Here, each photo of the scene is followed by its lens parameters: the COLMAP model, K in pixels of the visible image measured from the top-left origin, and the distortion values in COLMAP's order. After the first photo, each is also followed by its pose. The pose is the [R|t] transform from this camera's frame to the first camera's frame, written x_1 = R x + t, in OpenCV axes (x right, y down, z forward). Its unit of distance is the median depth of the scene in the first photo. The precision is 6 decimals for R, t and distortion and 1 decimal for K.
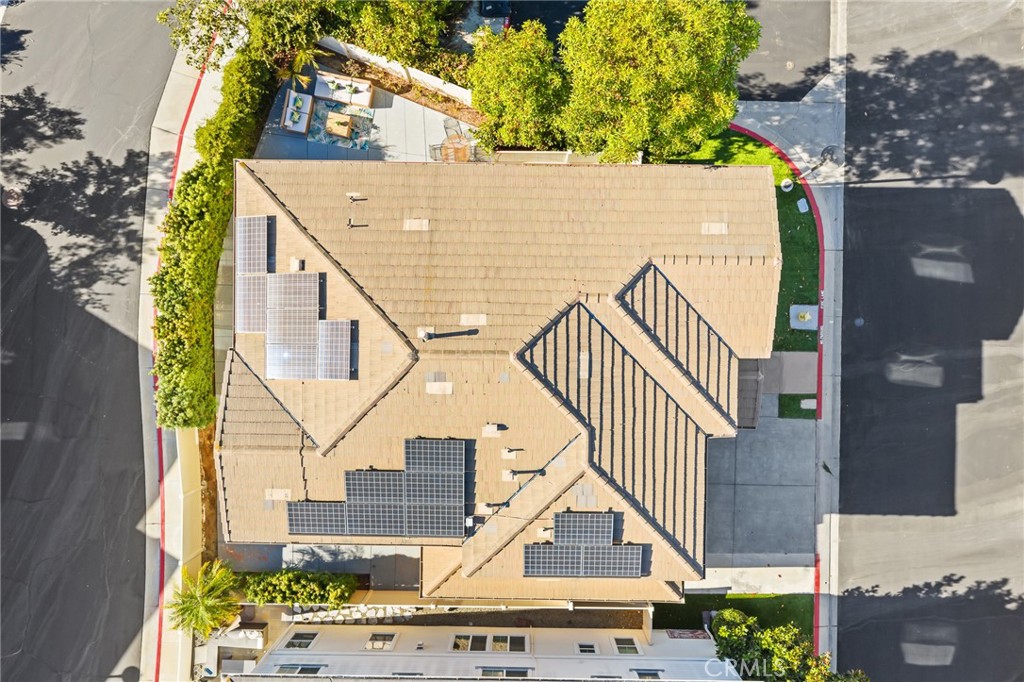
lens RADIAL K [[853.3, 0, 512.6], [0, 853.3, 348.2], [0, 0, 1]] dist [0.008818, -0.000119]
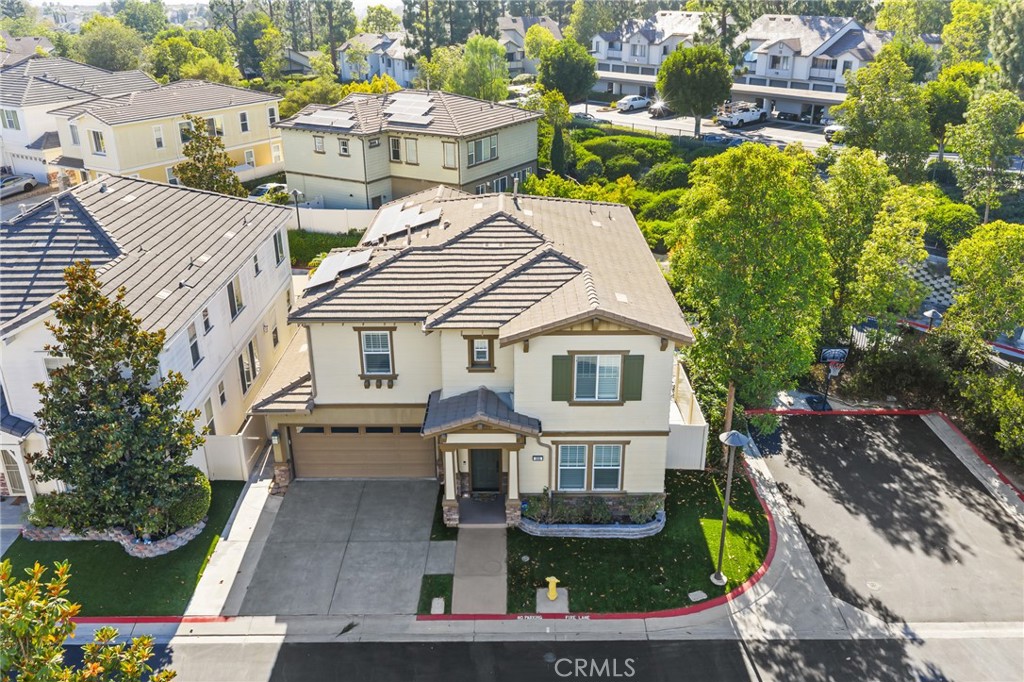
lens RADIAL K [[853.3, 0, 512.6], [0, 853.3, 348.2], [0, 0, 1]] dist [0.008818, -0.000119]
pose [[0.013238, 0.401985, -0.915550, 0.948378], [-0.999906, 0.008497, -0.010727, 0.005445], [0.003468, 0.915607, 0.402060, 0.486742]]
